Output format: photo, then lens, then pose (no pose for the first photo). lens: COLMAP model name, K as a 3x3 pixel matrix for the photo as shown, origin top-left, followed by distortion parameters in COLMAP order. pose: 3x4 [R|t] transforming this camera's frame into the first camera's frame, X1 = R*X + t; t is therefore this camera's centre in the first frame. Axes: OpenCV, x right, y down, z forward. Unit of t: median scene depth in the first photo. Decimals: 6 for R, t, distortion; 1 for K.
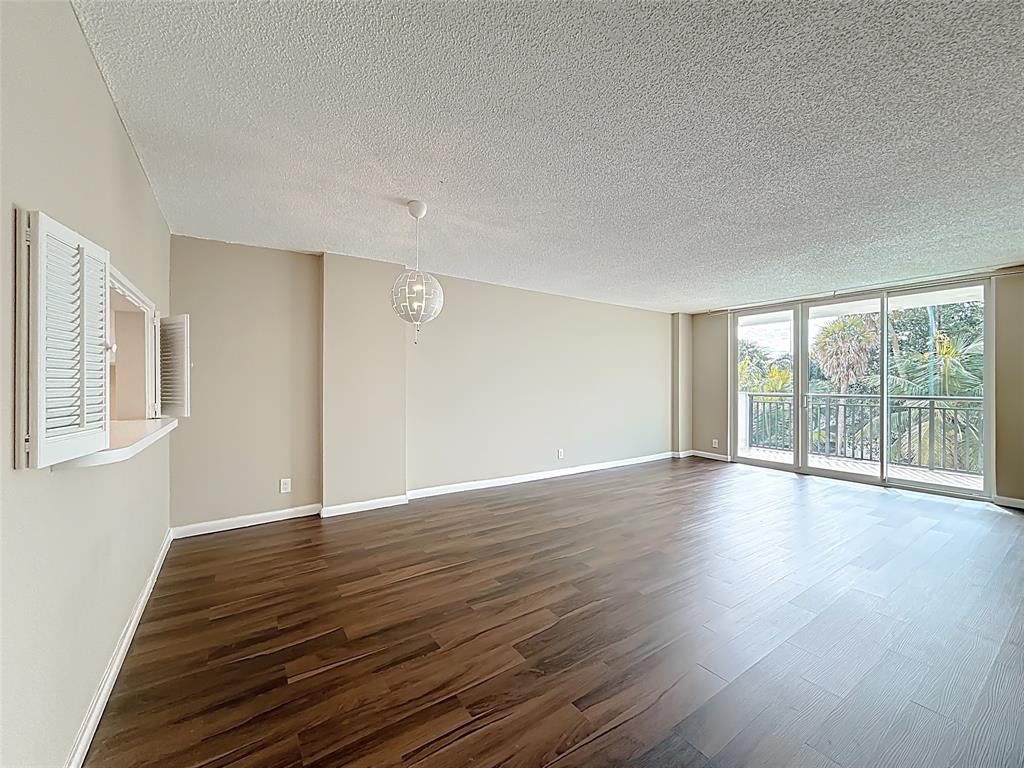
lens RADIAL K [[414.7, 0, 517.0], [0, 414.7, 385.4], [0, 0, 1]] dist [-0.002833, -0.000165]
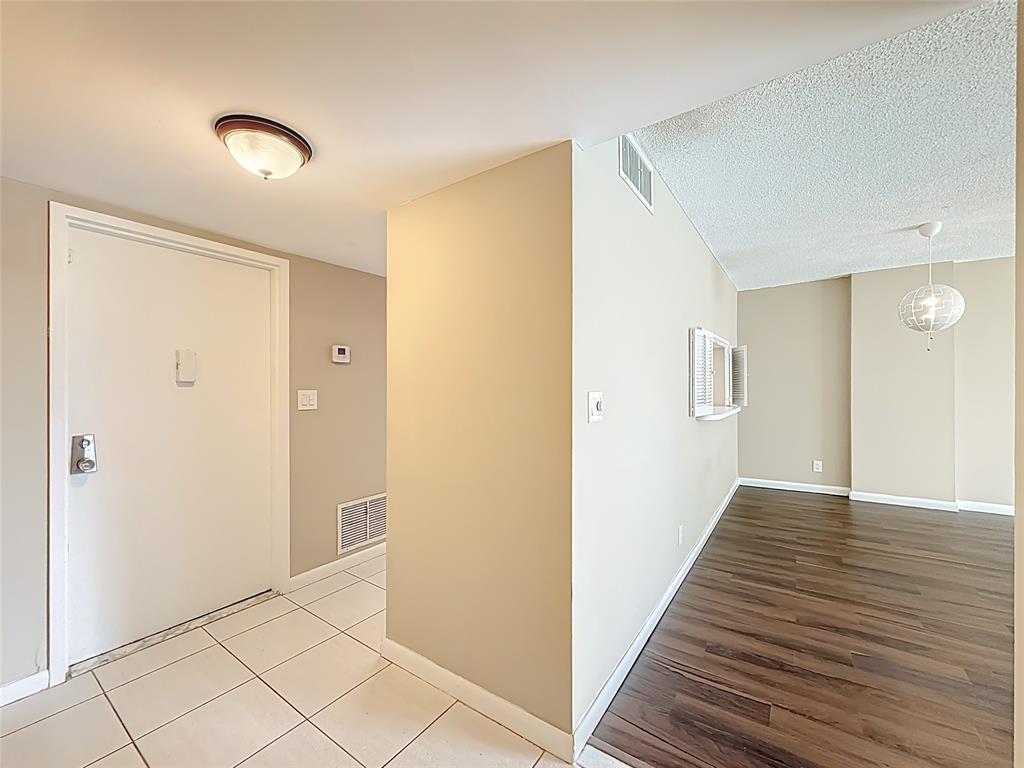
lens RADIAL K [[414.7, 0, 512.1], [0, 414.7, 385.0], [0, 0, 1]] dist [-0.002833, -0.000165]
pose [[0.361514, -0.002483, -0.932363, 0.250258], [0.000934, 0.999997, -0.002301, -0.003782], [0.932366, -0.000039, 0.361515, -0.287990]]
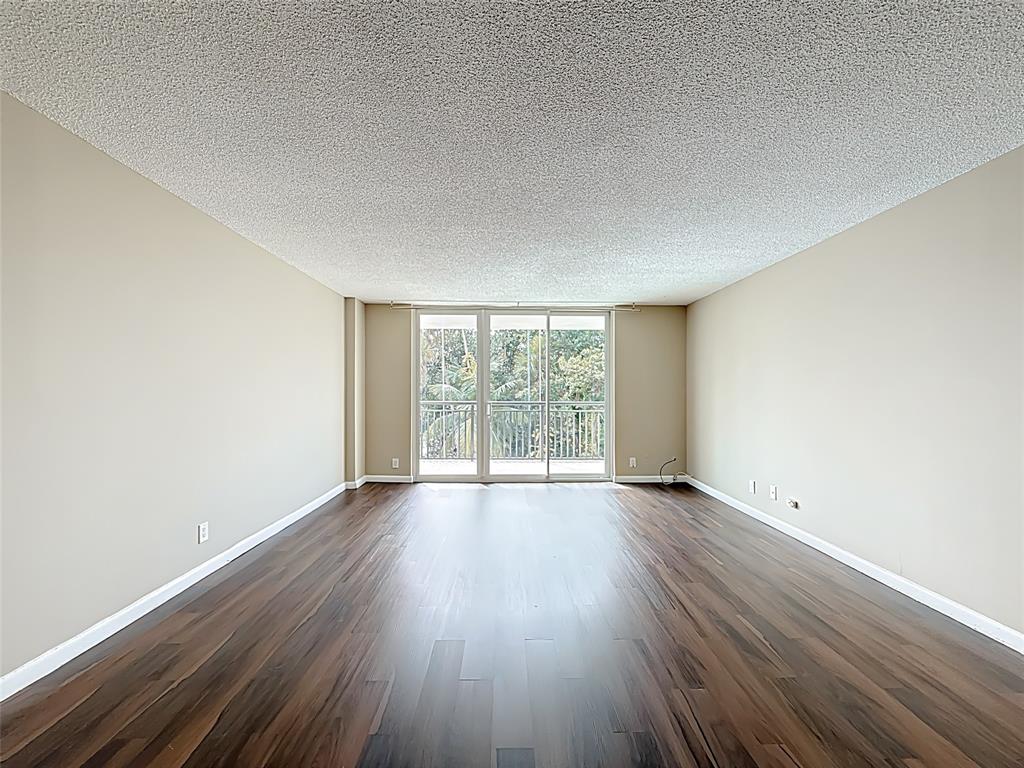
lens RADIAL K [[414.7, 0, 513.6], [0, 414.7, 385.2], [0, 0, 1]] dist [-0.002833, -0.000165]
pose [[0.545164, 0.014809, 0.838199, -0.140397], [0.001199, 0.999829, -0.018444, 0.000575], [-0.838329, 0.011060, 0.545053, 0.559255]]
